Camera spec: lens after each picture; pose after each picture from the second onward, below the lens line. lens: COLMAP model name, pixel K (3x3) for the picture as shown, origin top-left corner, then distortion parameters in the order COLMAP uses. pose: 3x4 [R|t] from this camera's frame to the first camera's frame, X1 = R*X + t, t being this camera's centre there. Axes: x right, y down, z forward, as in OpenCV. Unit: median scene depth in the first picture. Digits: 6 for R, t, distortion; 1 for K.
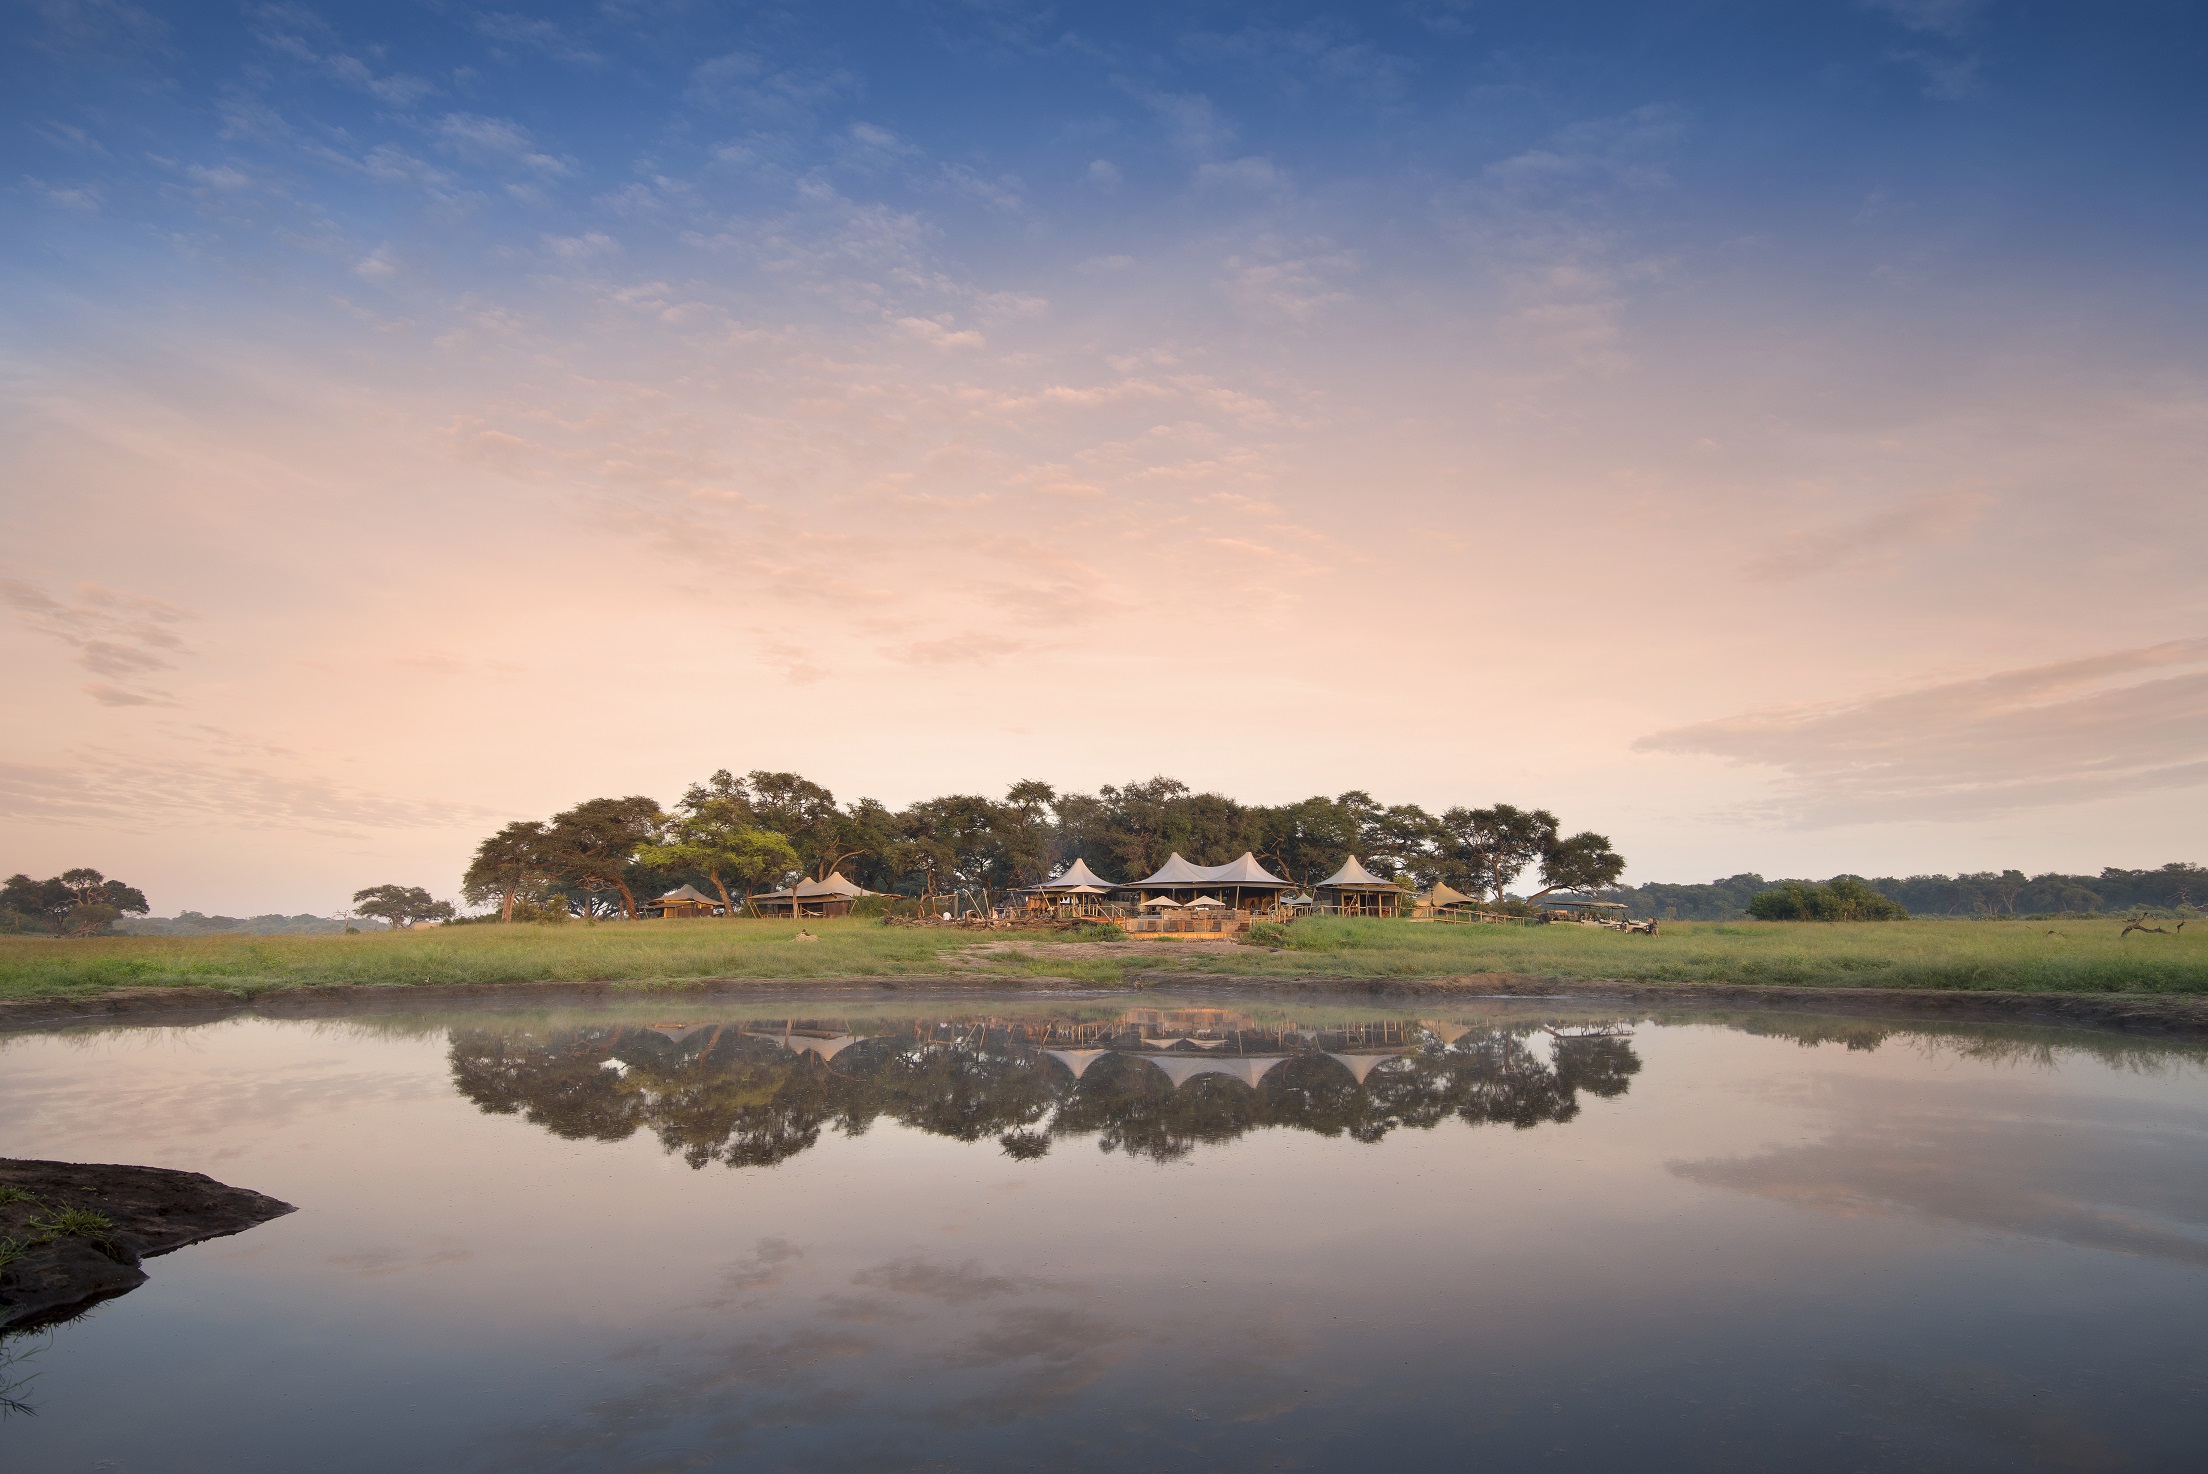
lens RADIAL K [[1158.9, 0, 1104.0], [0, 1158.9, 737.0], [0, 0, 1]] dist [-0.000072, -0.024316]
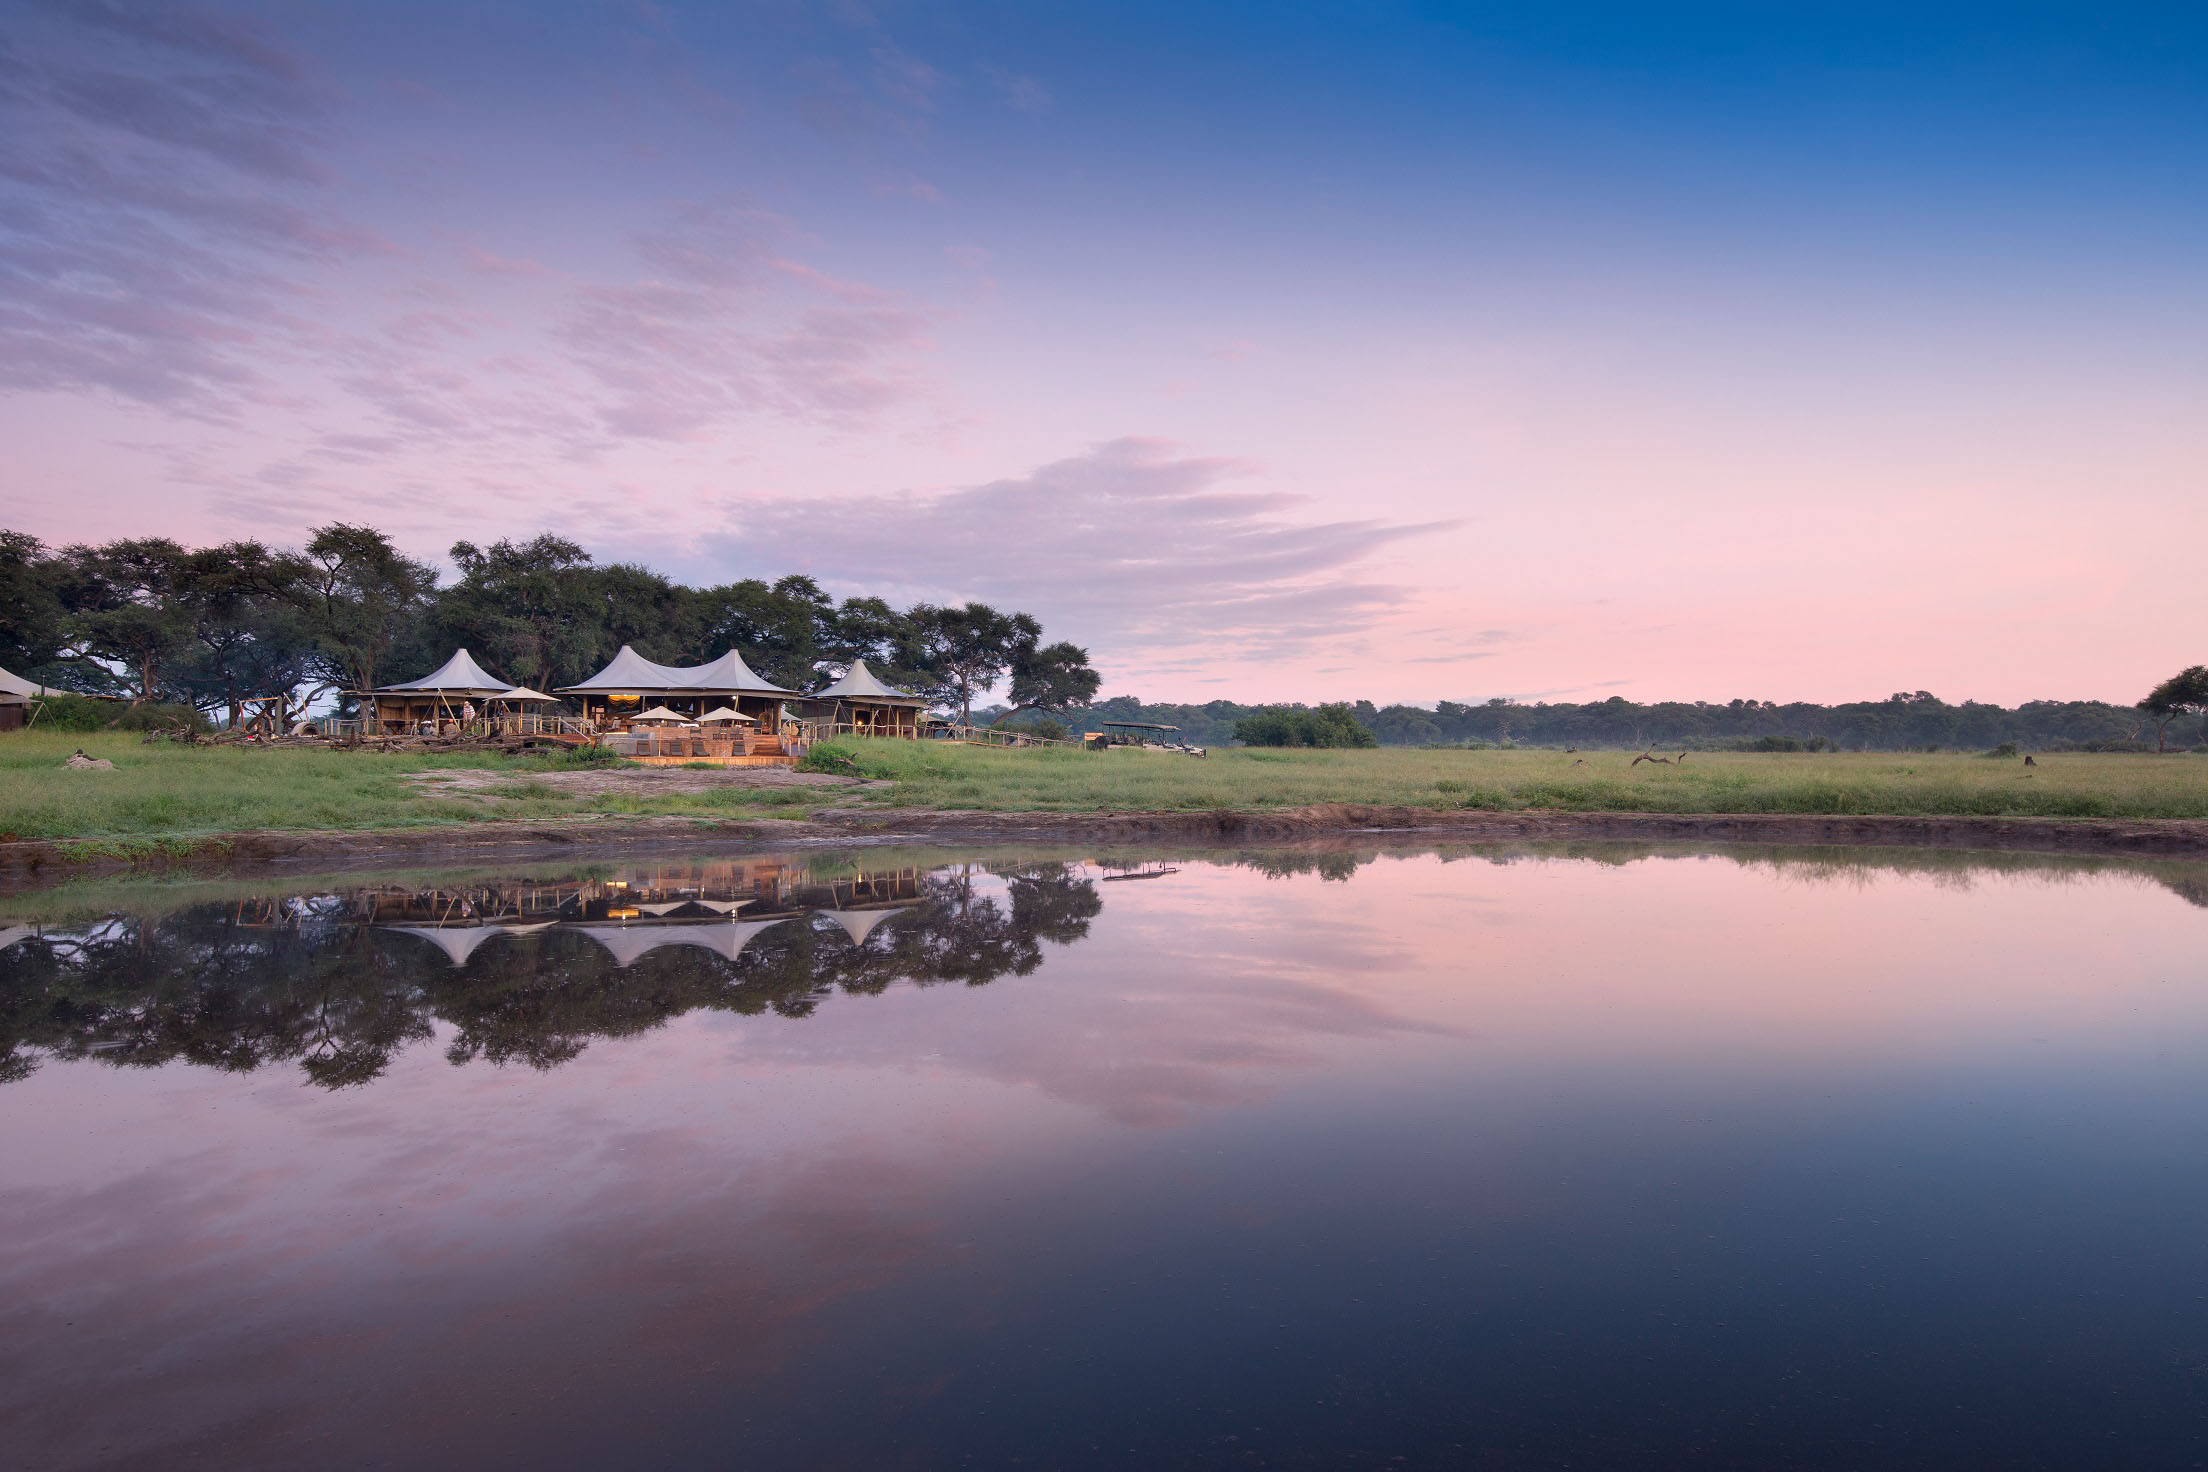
lens RADIAL K [[1462.1, 0, 1104.0], [0, 1462.1, 736.0], [0, 0, 1]] dist [-0.002776, -0.002253]
pose [[0.847241, 0.009964, 0.531115, -0.133631], [-0.089727, 0.988142, 0.124596, 0.013717], [-0.523576, -0.153218, 0.838089, 0.074680]]
